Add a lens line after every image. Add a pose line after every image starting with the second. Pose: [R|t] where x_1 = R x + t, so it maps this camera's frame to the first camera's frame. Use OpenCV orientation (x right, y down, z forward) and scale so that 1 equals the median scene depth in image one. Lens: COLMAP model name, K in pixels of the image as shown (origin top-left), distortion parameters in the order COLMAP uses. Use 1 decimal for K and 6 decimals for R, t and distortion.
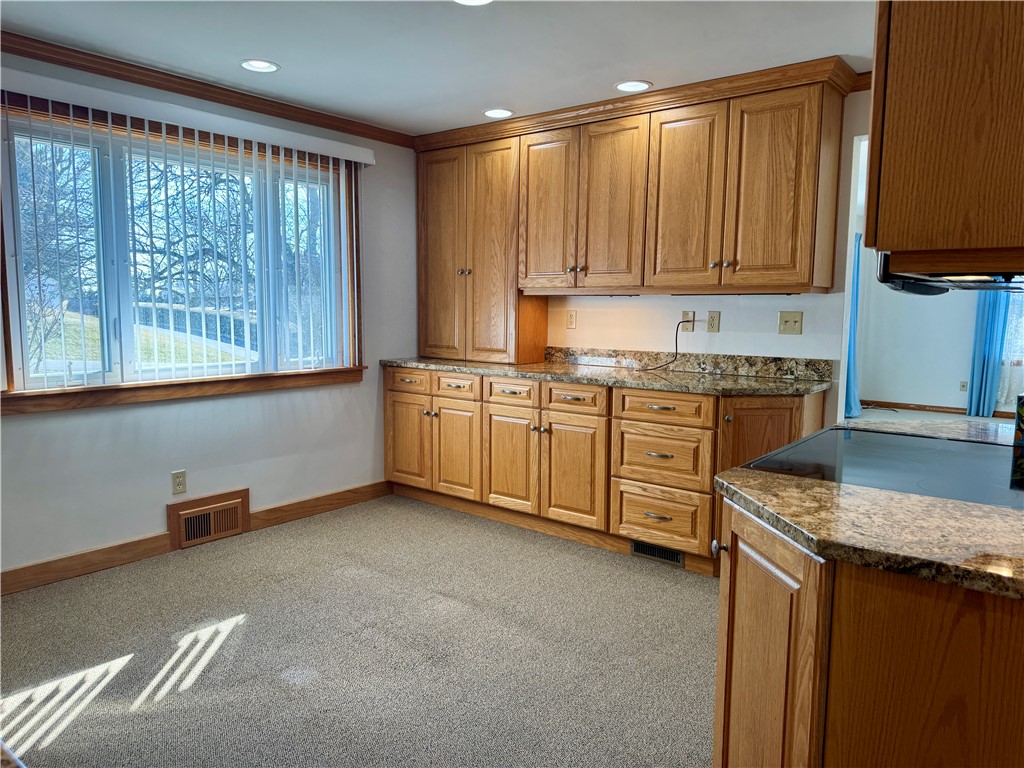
lens RADIAL K [[730.8, 0, 511.3], [0, 730.8, 385.3], [0, 0, 1]] dist [0.072045, -0.080105]
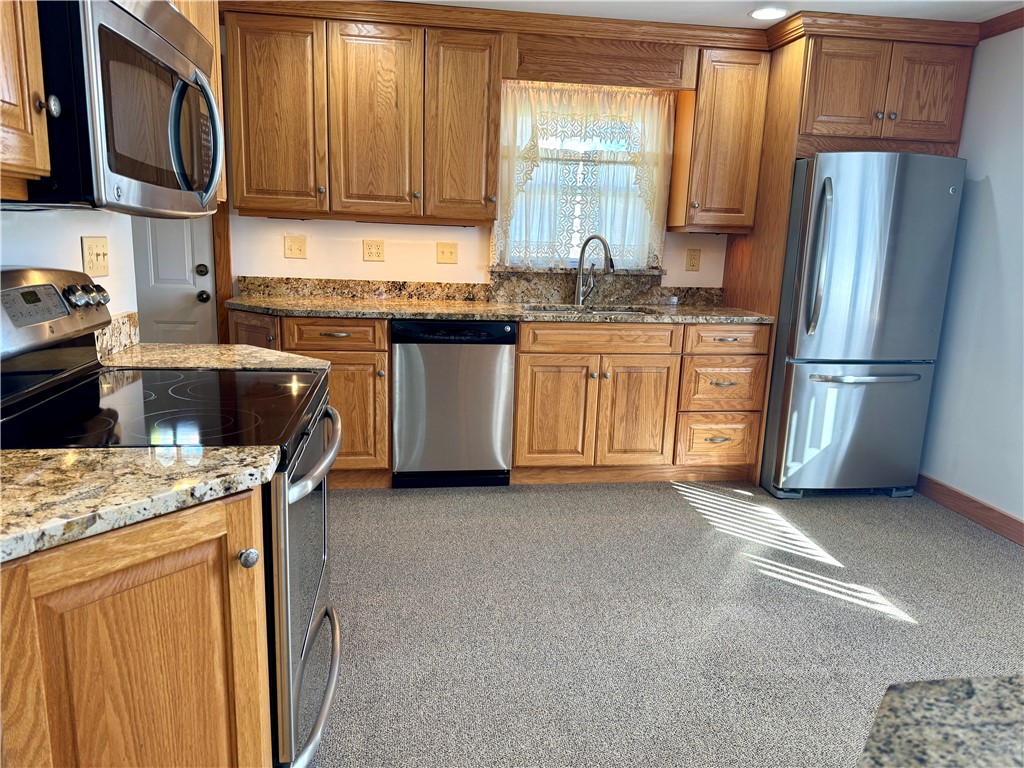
lens RADIAL K [[730.8, 0, 511.0], [0, 730.8, 387.1], [0, 0, 1]] dist [0.072045, -0.080105]
pose [[-0.691497, 0.108491, -0.714186, 0.618444], [-0.126739, 0.955102, 0.267801, -0.134339], [0.711175, 0.275699, -0.646700, 1.321980]]
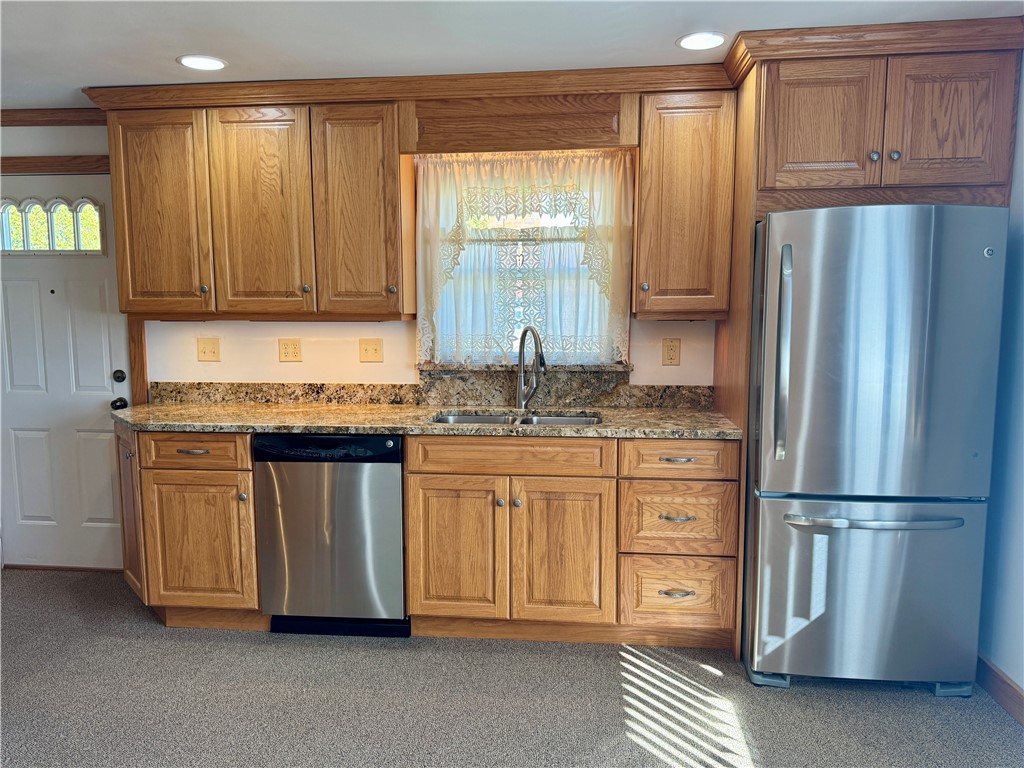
lens RADIAL K [[730.8, 0, 505.0], [0, 730.8, 389.4], [0, 0, 1]] dist [0.072045, -0.080105]
pose [[-0.849328, 0.045253, -0.525922, 0.063875], [-0.070733, 0.977577, 0.198345, -0.190438], [0.523105, 0.205660, -0.827082, 1.408823]]
